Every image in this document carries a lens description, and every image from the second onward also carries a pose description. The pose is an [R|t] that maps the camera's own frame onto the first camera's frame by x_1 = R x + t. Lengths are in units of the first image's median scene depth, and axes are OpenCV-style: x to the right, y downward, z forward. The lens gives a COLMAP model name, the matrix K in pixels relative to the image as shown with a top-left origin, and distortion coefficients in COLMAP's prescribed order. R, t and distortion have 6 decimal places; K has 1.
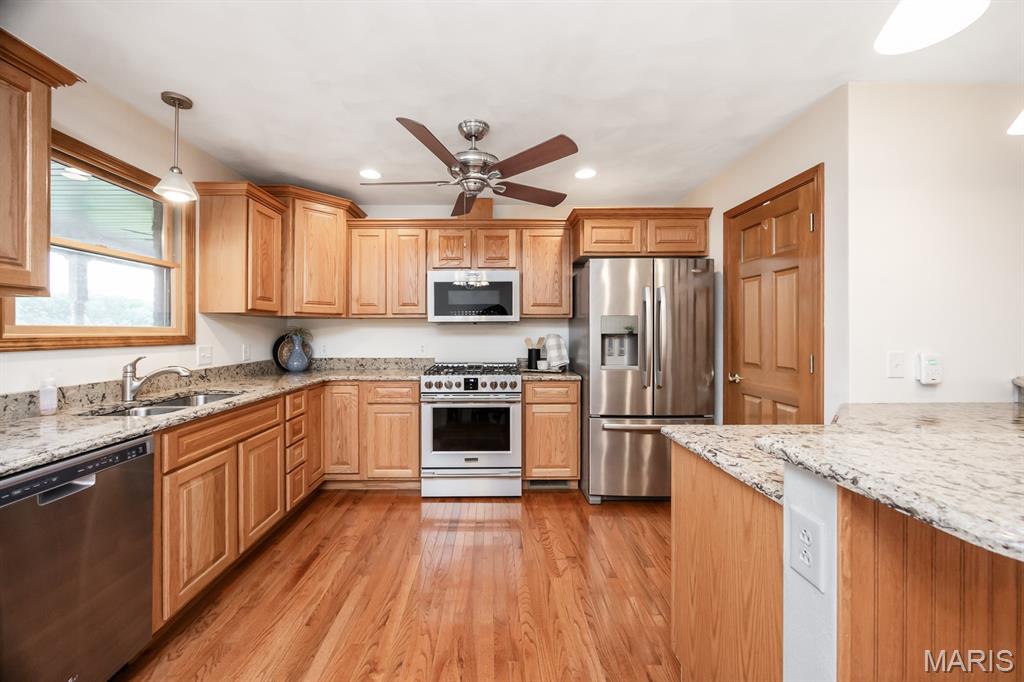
lens RADIAL K [[401.6, 0, 504.3], [0, 401.6, 330.3], [0, 0, 1]] dist [-0.003175, 0.000022]
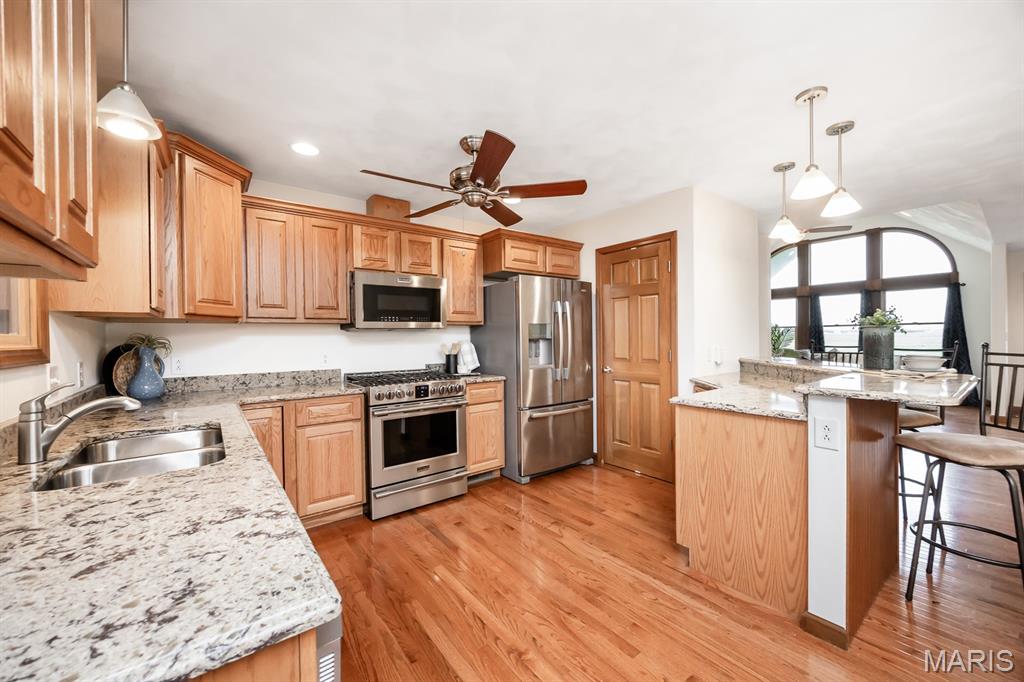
lens RADIAL K [[401.6, 0, 513.9], [0, 401.6, 339.7], [0, 0, 1]] dist [-0.003175, 0.000022]
pose [[0.793521, -0.012685, 0.608411, -0.499605], [0.009174, 0.999918, 0.008881, 0.000246], [-0.608474, -0.001466, 0.793573, 0.083279]]
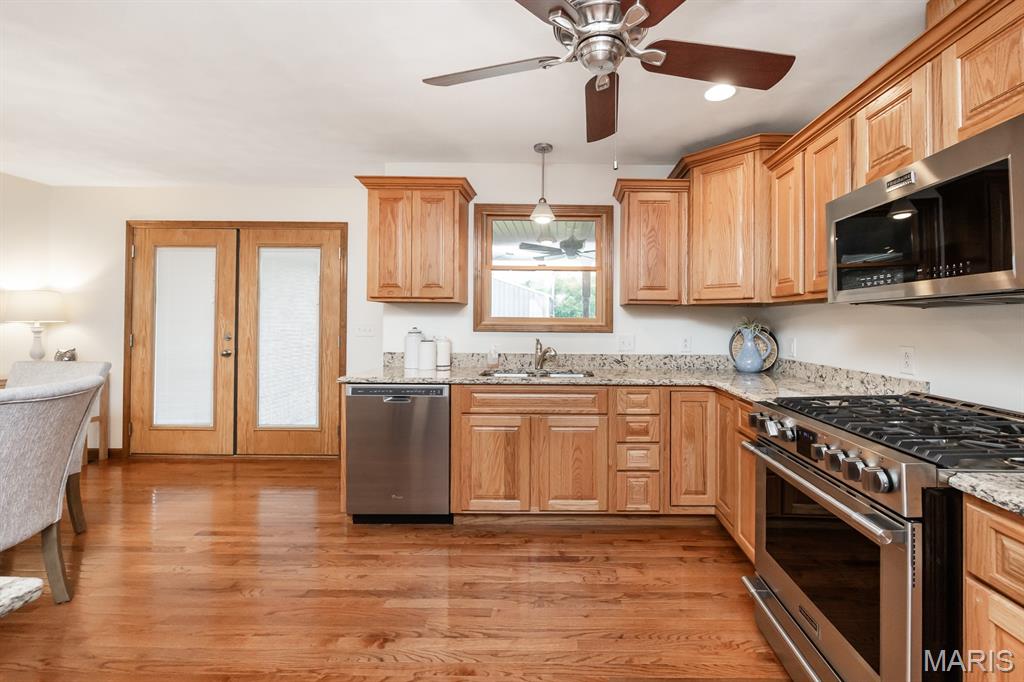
lens RADIAL K [[401.6, 0, 533.4], [0, 401.6, 318.1], [0, 0, 1]] dist [-0.003175, 0.000022]
pose [[-0.046372, -0.008675, -0.998887, 0.352682], [-0.003410, 0.999958, -0.008526, 0.002912], [0.998918, 0.003011, -0.046399, 0.703824]]
